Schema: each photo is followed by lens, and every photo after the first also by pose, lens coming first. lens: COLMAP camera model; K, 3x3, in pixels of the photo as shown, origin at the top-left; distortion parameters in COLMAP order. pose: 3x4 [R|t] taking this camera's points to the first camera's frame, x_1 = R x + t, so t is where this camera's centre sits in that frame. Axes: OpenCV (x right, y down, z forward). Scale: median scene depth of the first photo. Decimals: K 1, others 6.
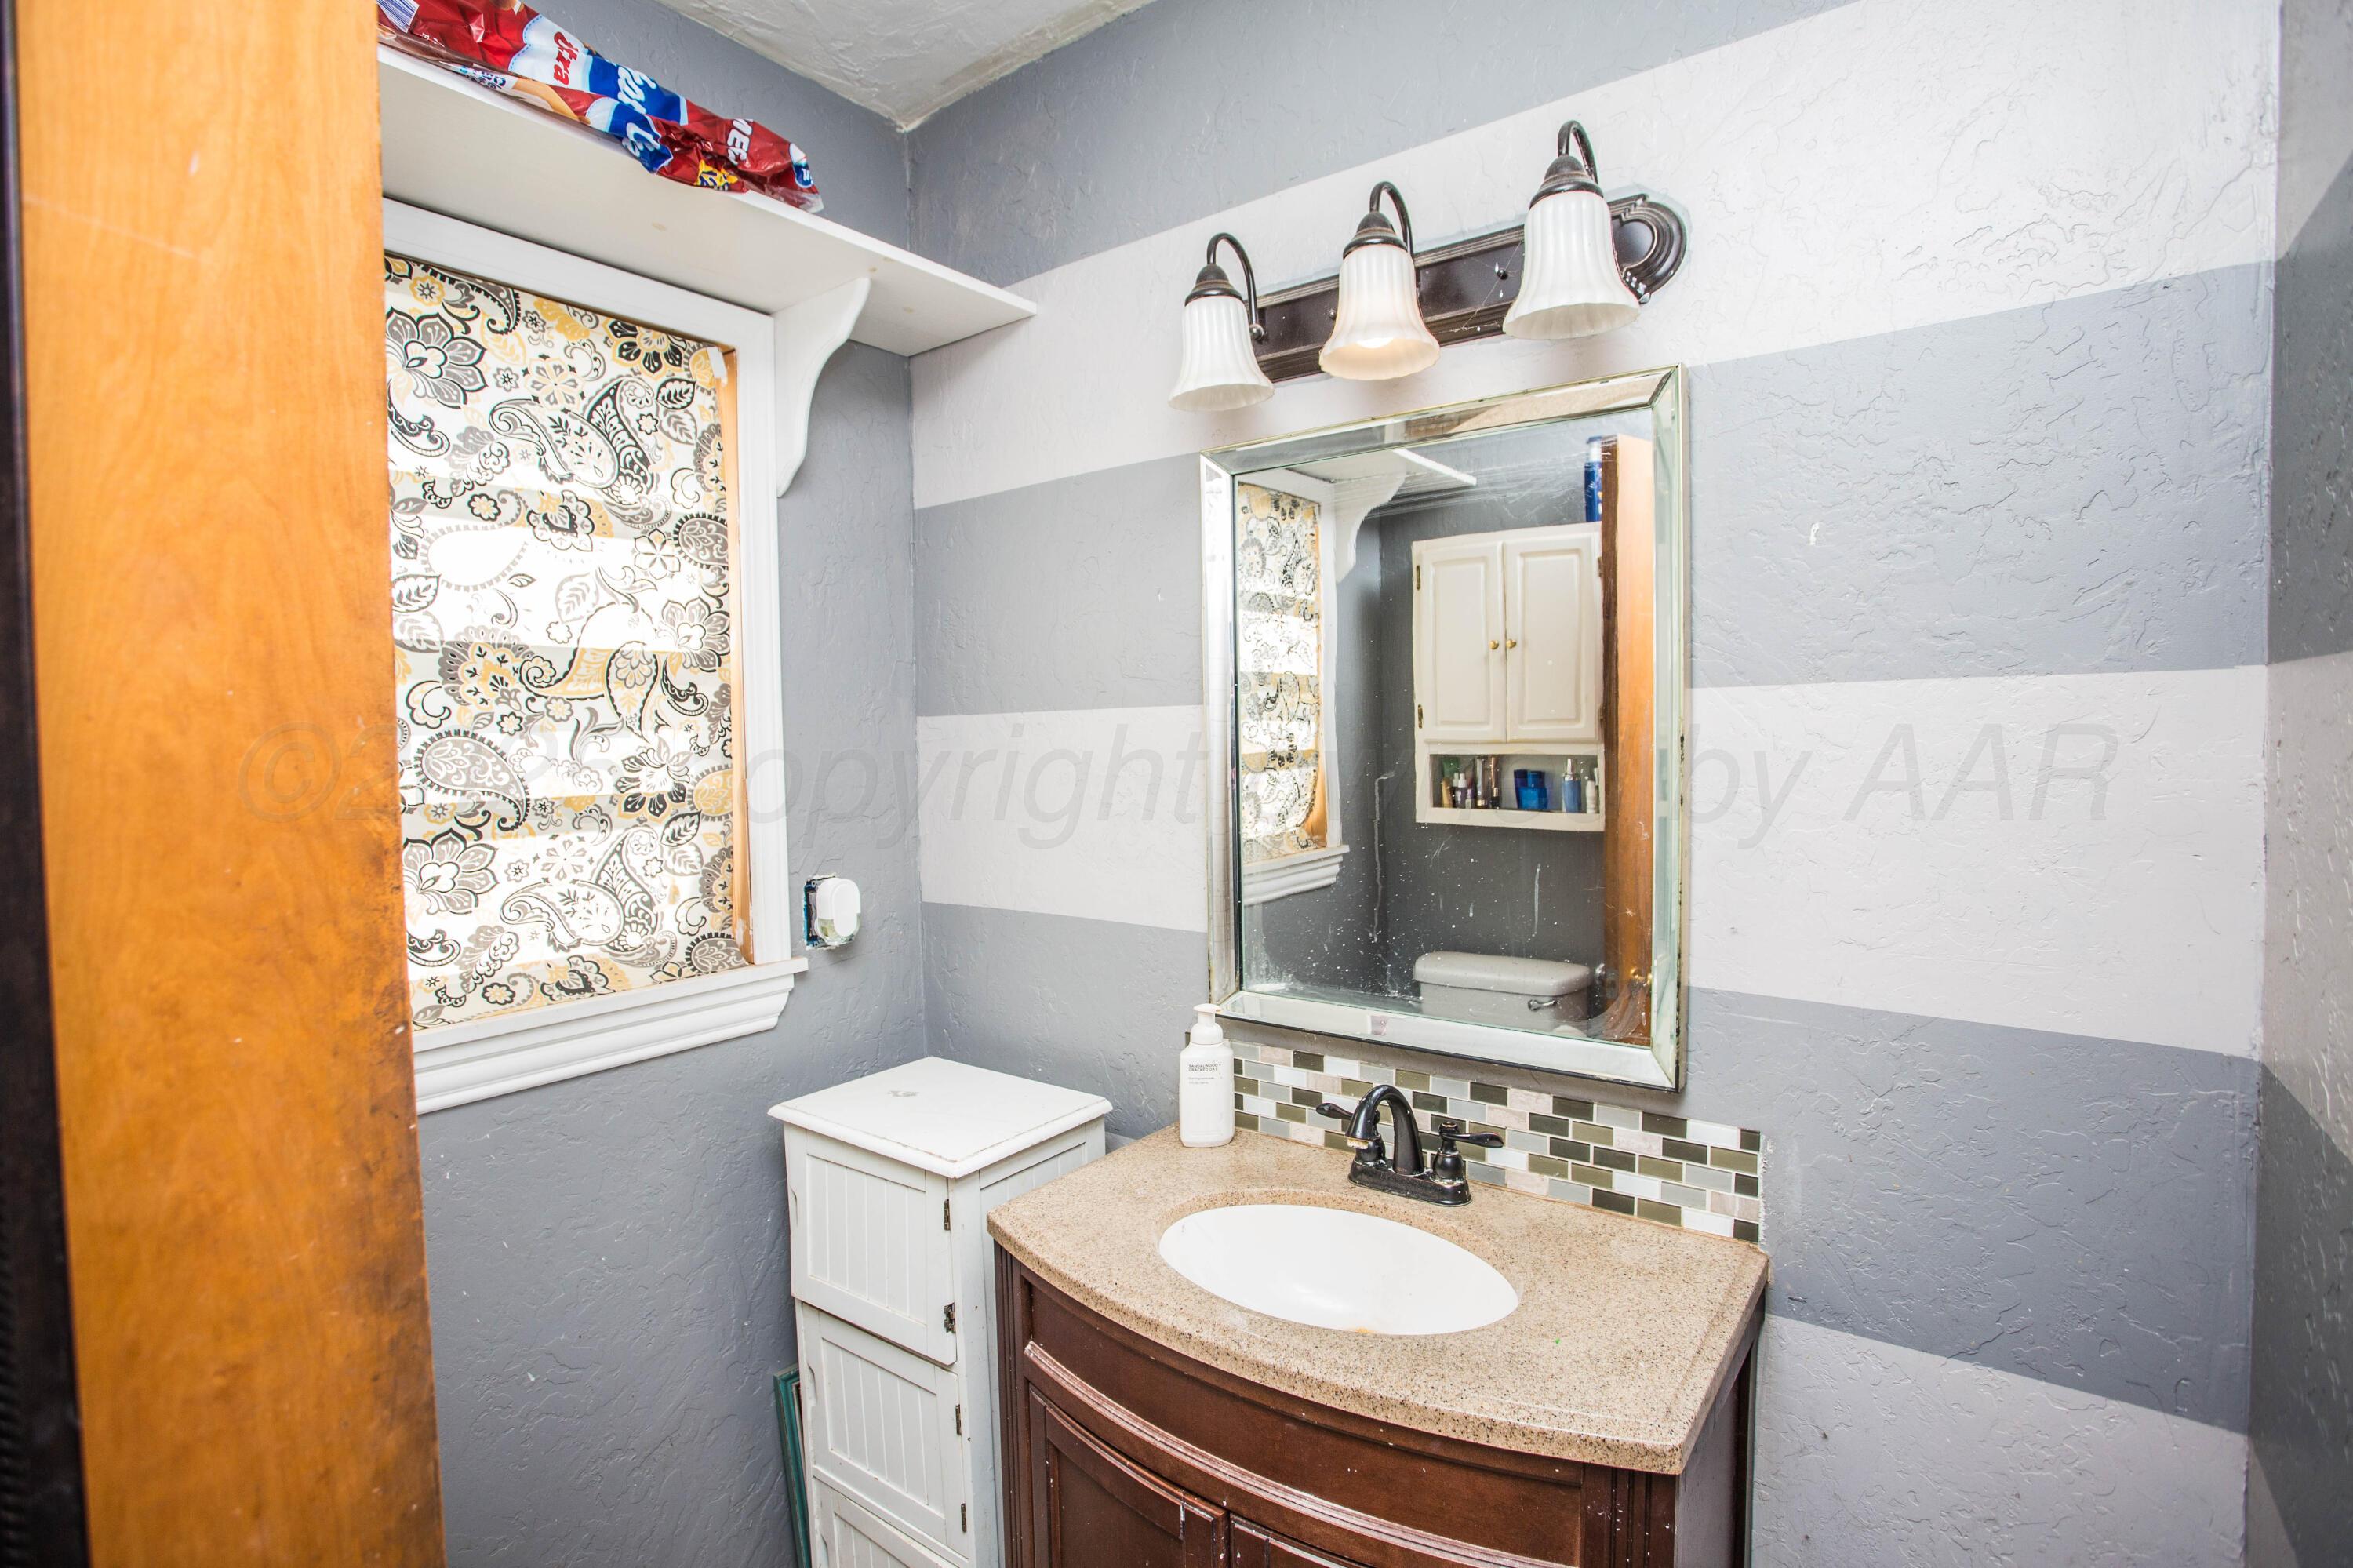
lens RADIAL K [[1144.7, 0, 1168.4], [0, 1144.7, 778.1], [0, 0, 1]] dist [-0.077962, 0.032311]
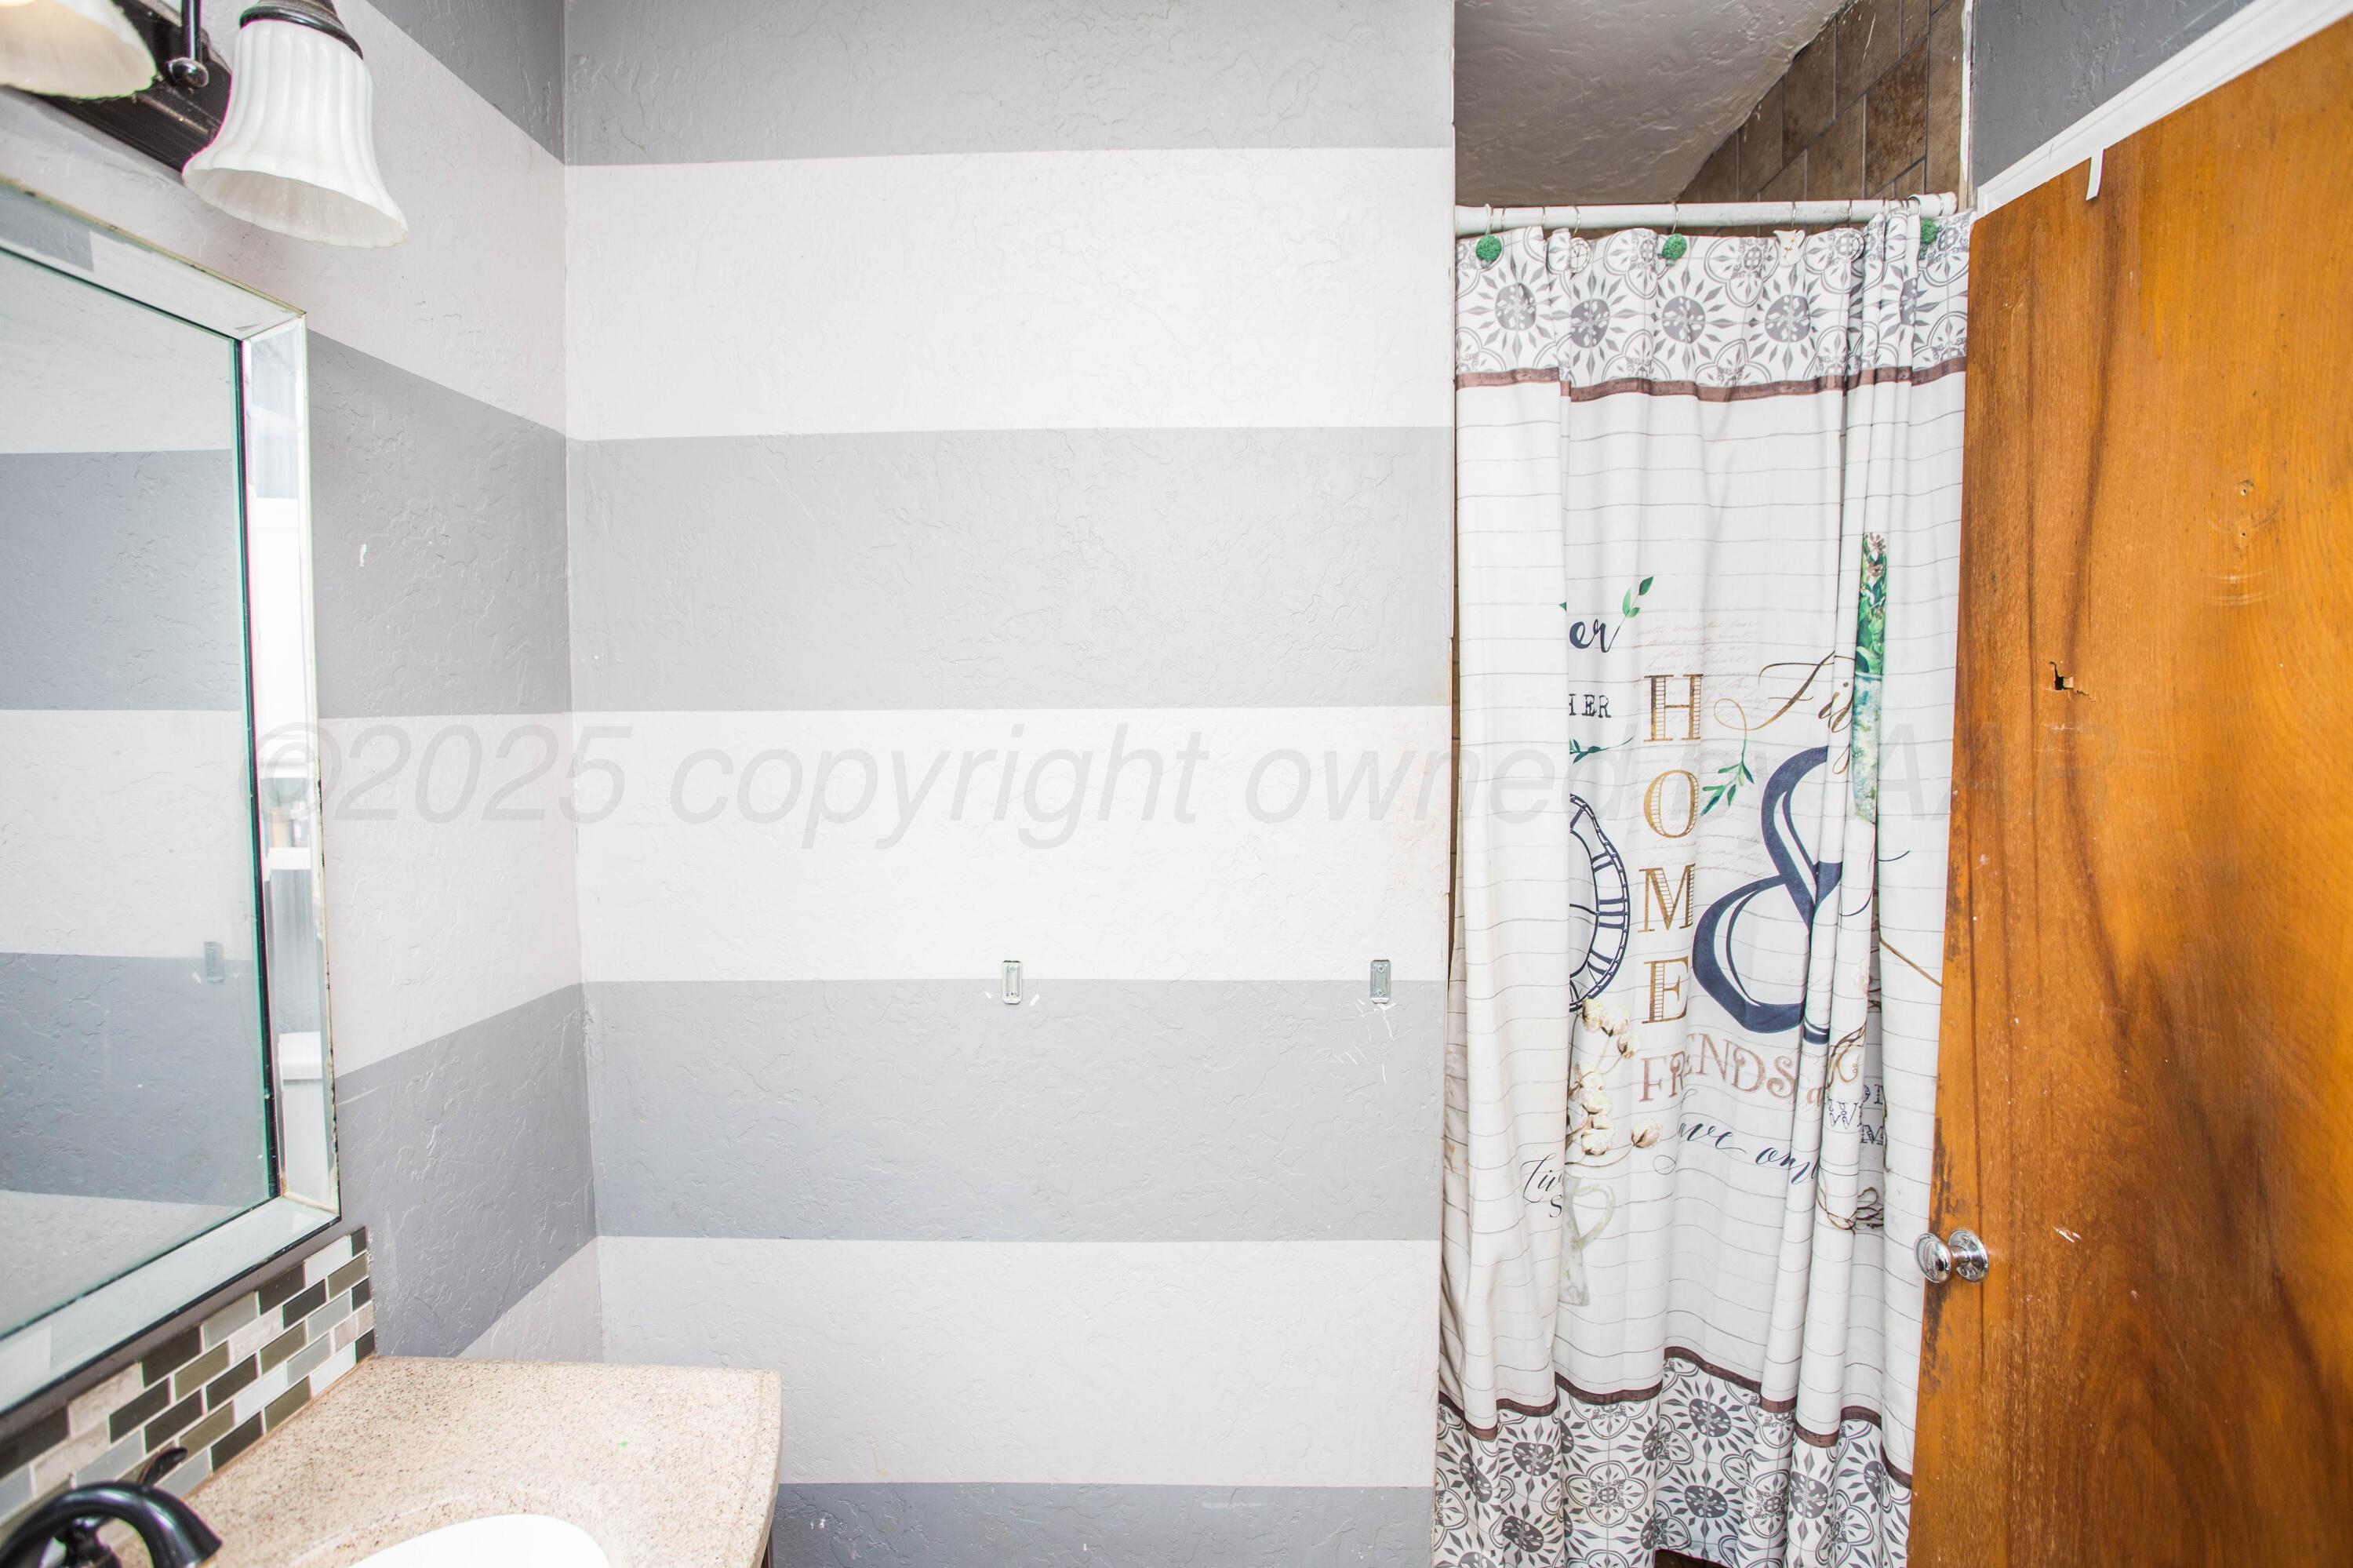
lens RADIAL K [[1144.7, 0, 1168.4], [0, 1144.7, 778.1], [0, 0, 1]] dist [-0.077962, 0.032311]
pose [[-0.570420, -0.029158, 0.820835, -0.515809], [0.053810, 0.995896, 0.072770, -0.061105], [-0.819589, 0.085678, -0.566510, 0.910884]]
